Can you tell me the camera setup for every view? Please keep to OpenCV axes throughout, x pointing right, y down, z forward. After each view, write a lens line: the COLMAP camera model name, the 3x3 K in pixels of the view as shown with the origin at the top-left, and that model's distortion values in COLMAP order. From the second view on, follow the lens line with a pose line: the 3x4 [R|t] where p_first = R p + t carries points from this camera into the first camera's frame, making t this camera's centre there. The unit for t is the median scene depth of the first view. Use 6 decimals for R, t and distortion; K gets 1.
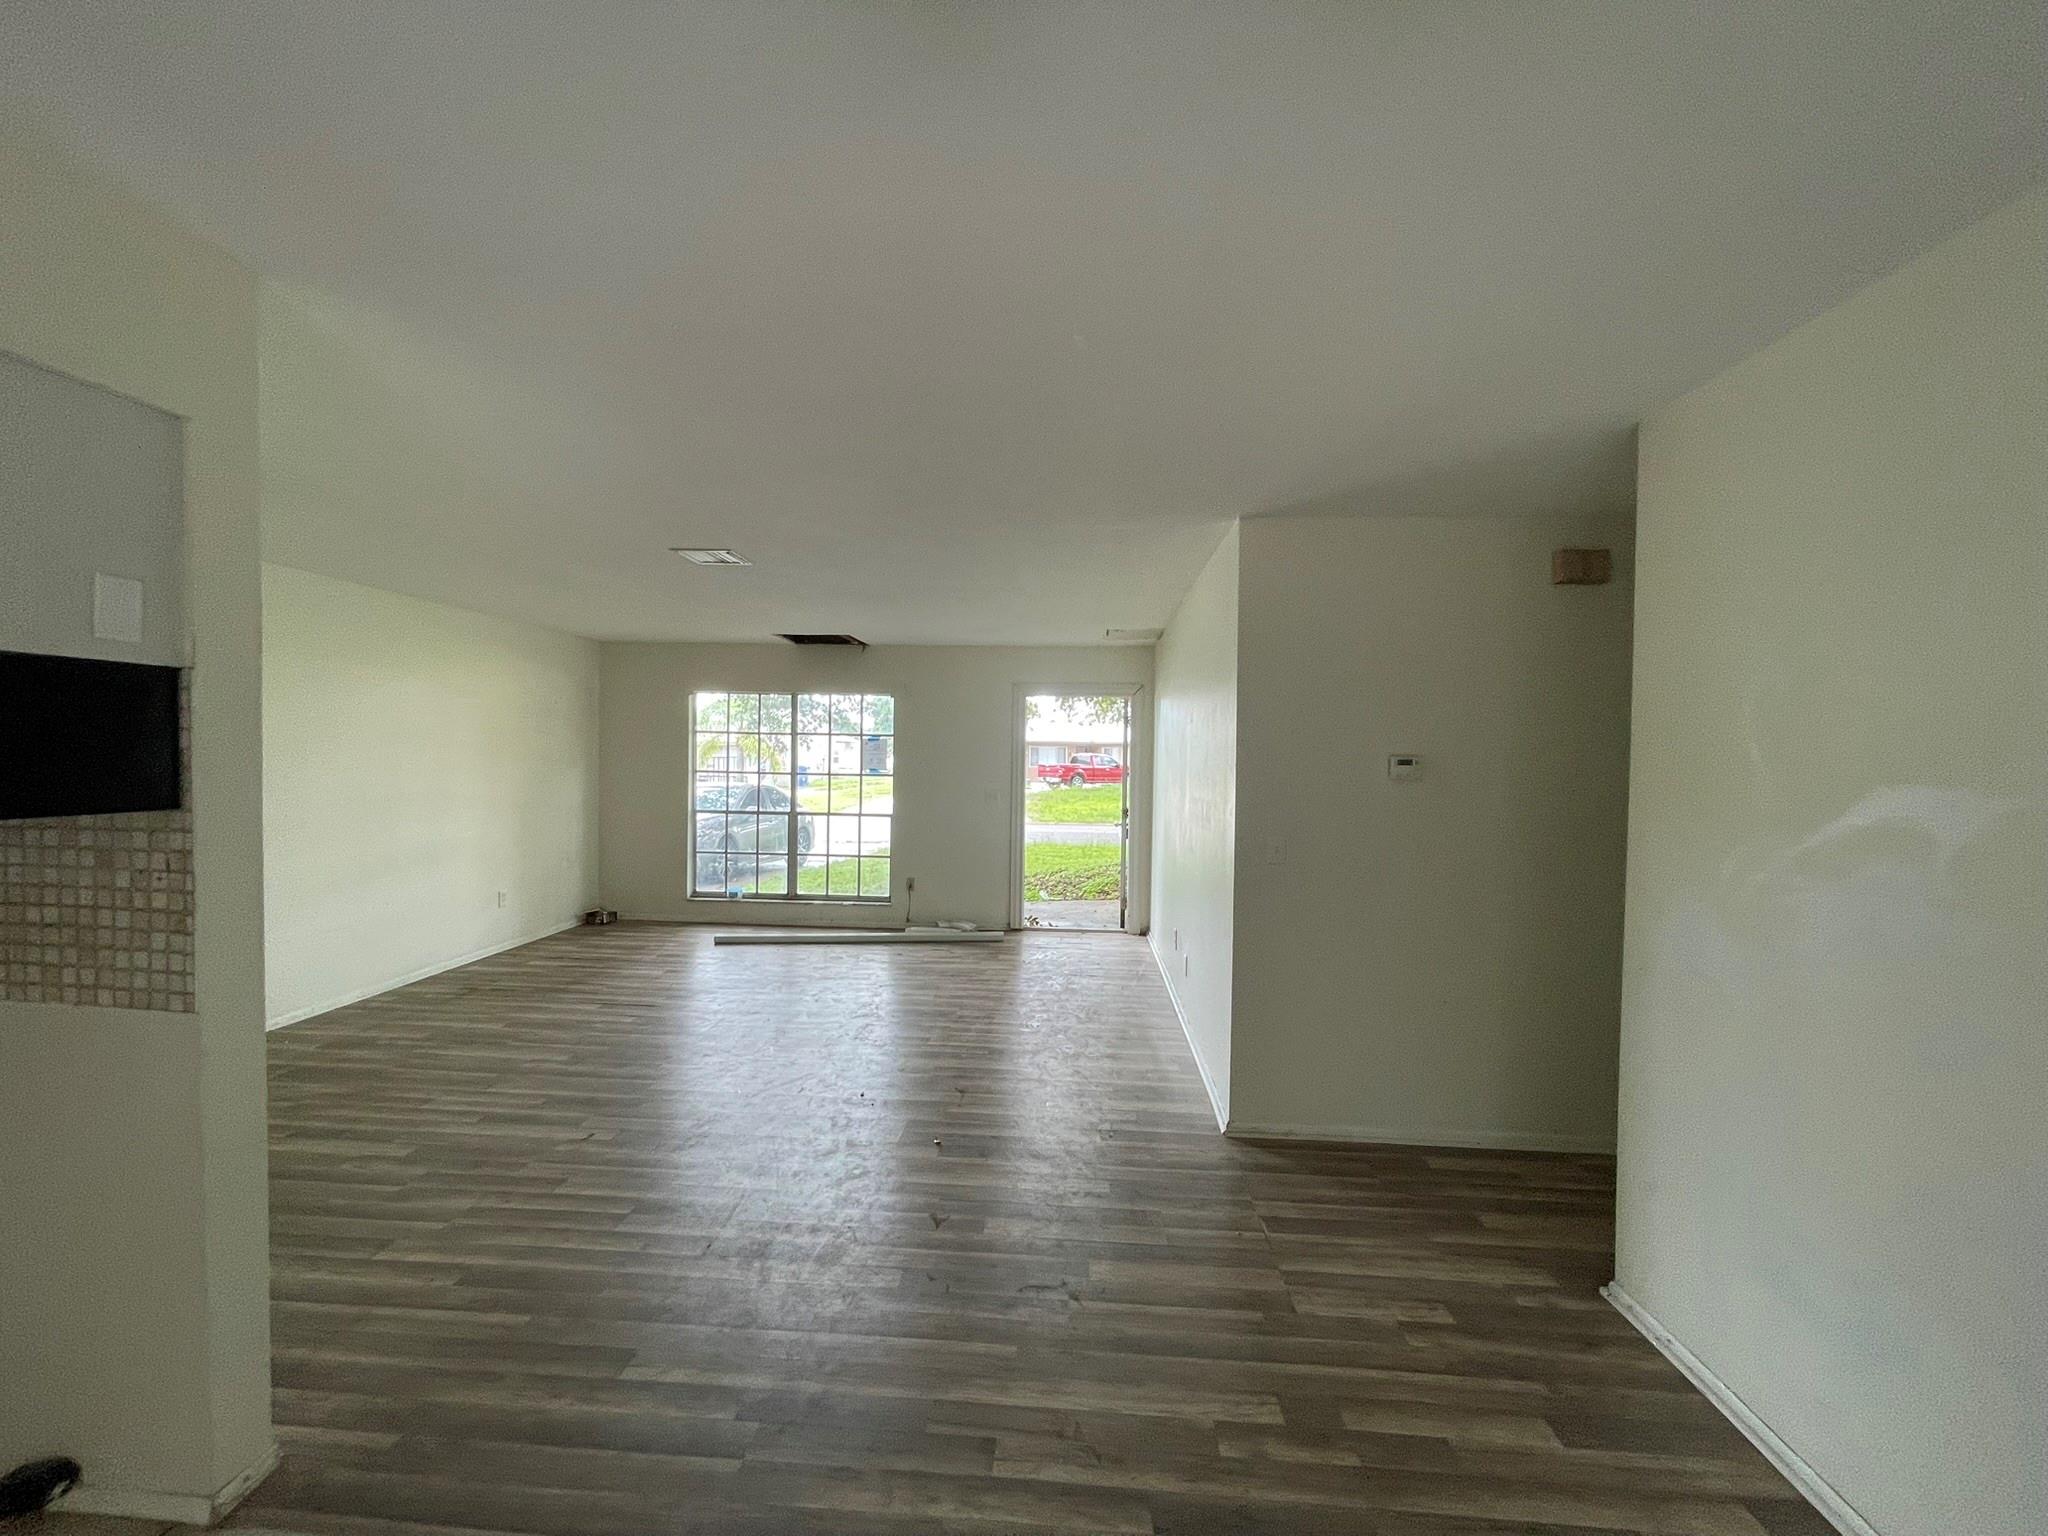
lens RADIAL K [[827.5, 0, 1020.2], [0, 827.5, 774.5], [0, 0, 1]] dist [-0.001673, 0.000432]
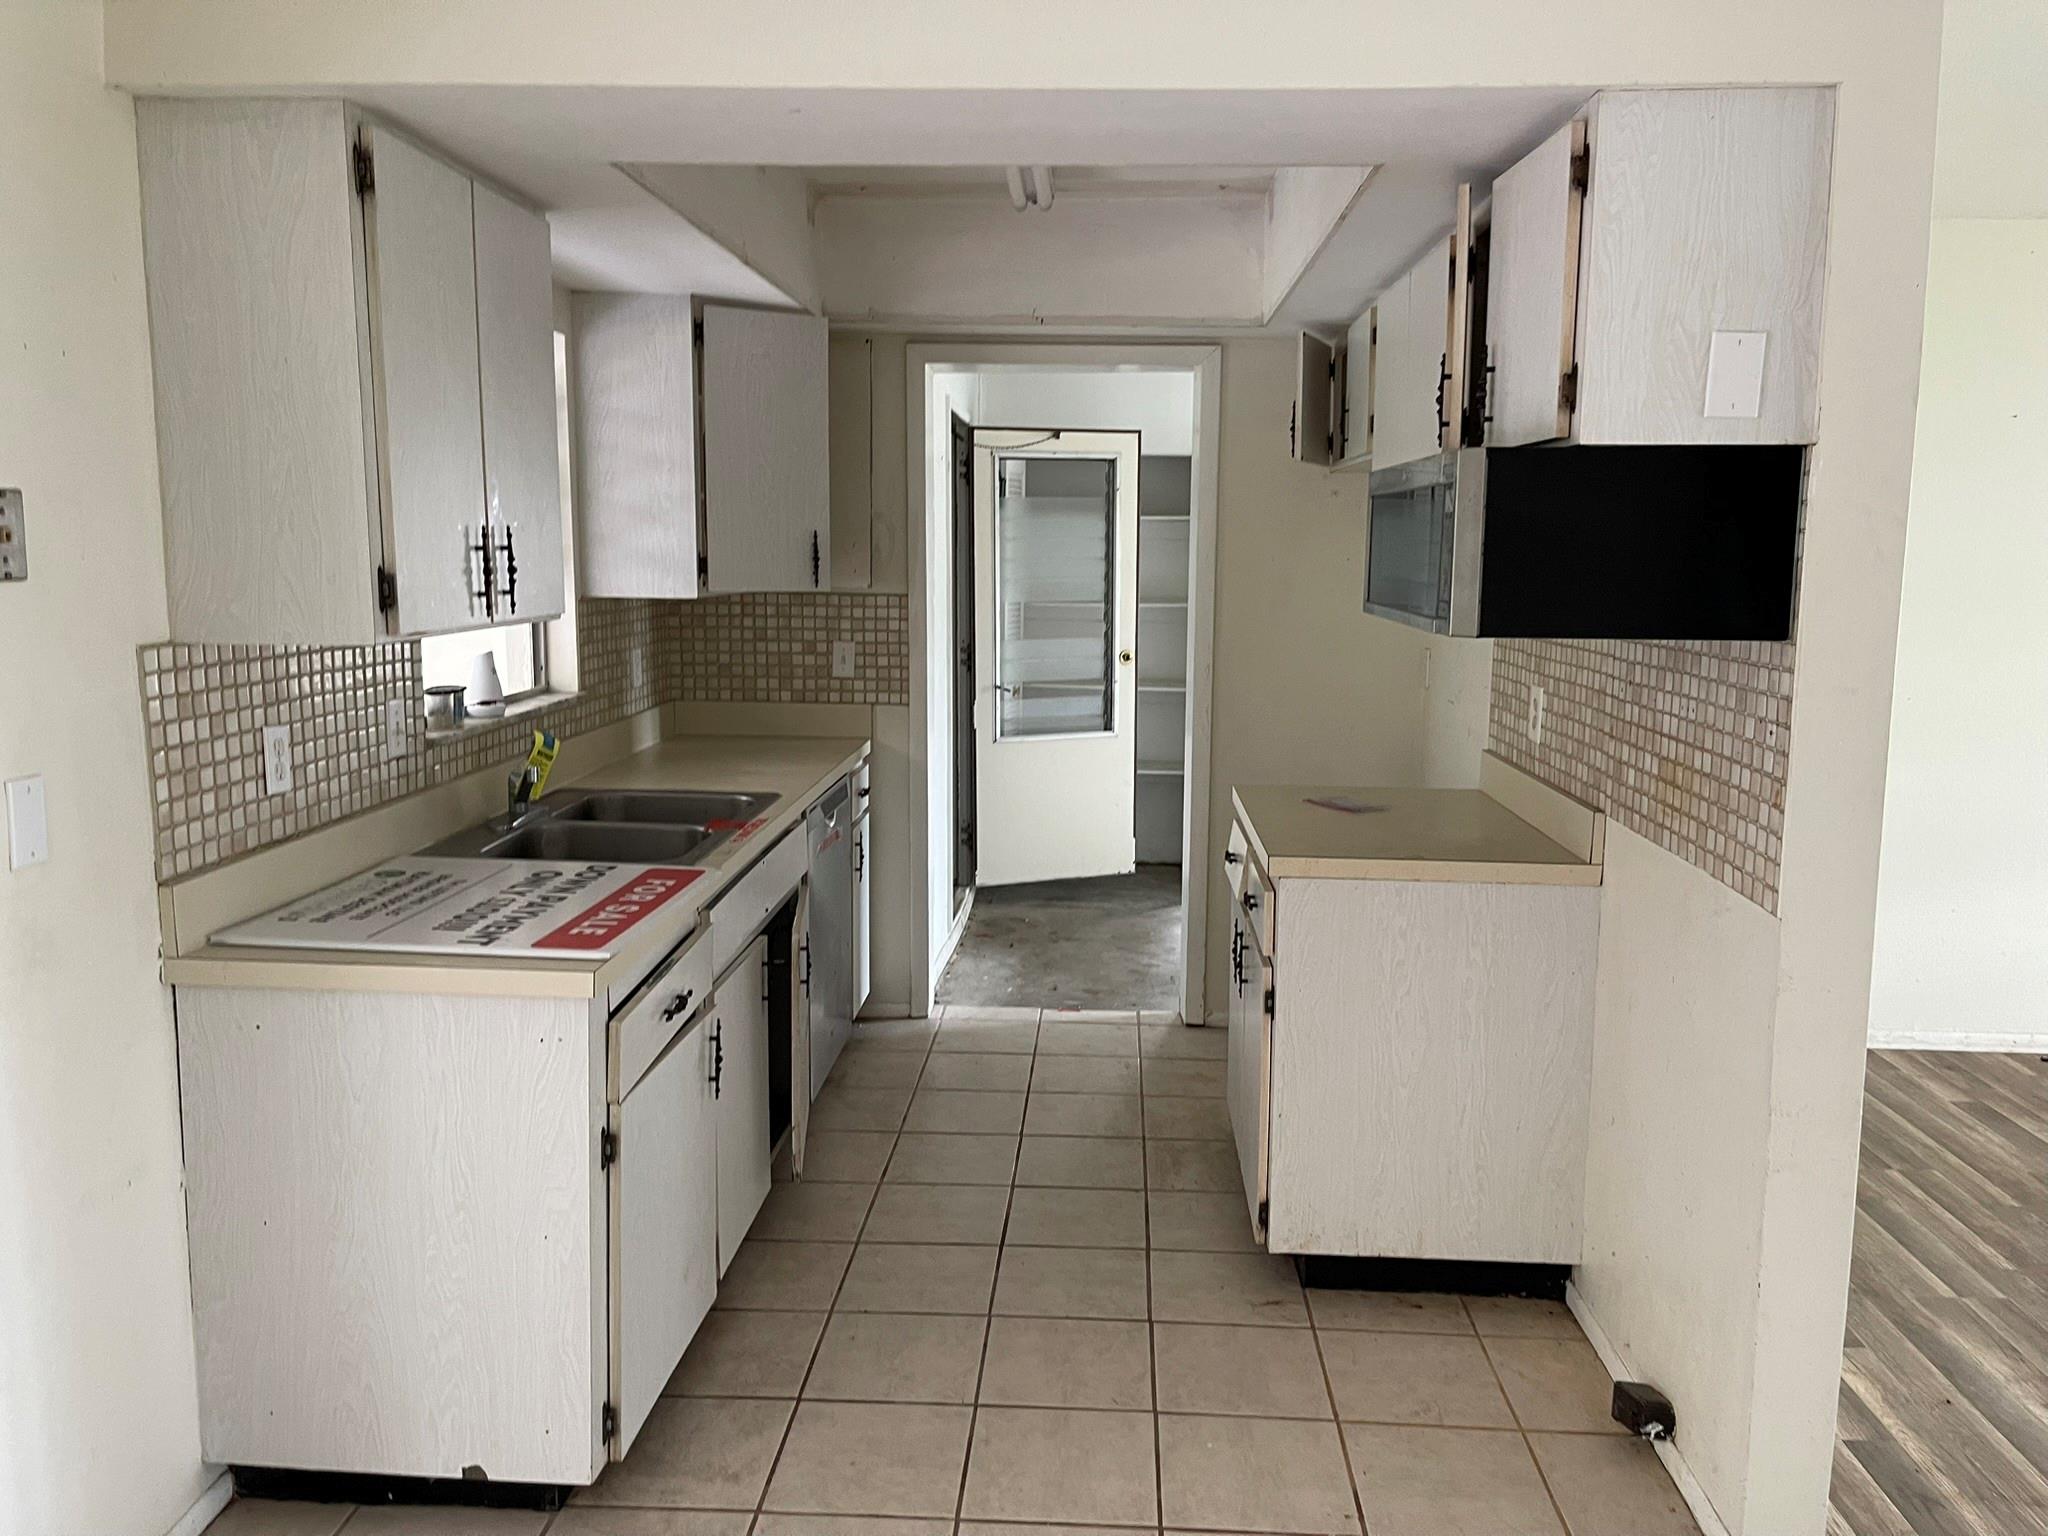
lens RADIAL K [[1549.3, 0, 1040.6], [0, 1549.3, 753.8], [0, 0, 1]] dist [0.084086, -0.109184]
pose [[0.026726, 0.119106, -0.992522, 0.156000], [-0.034615, 0.992391, 0.118159, 0.000182], [0.999043, 0.031198, 0.030646, 0.127967]]
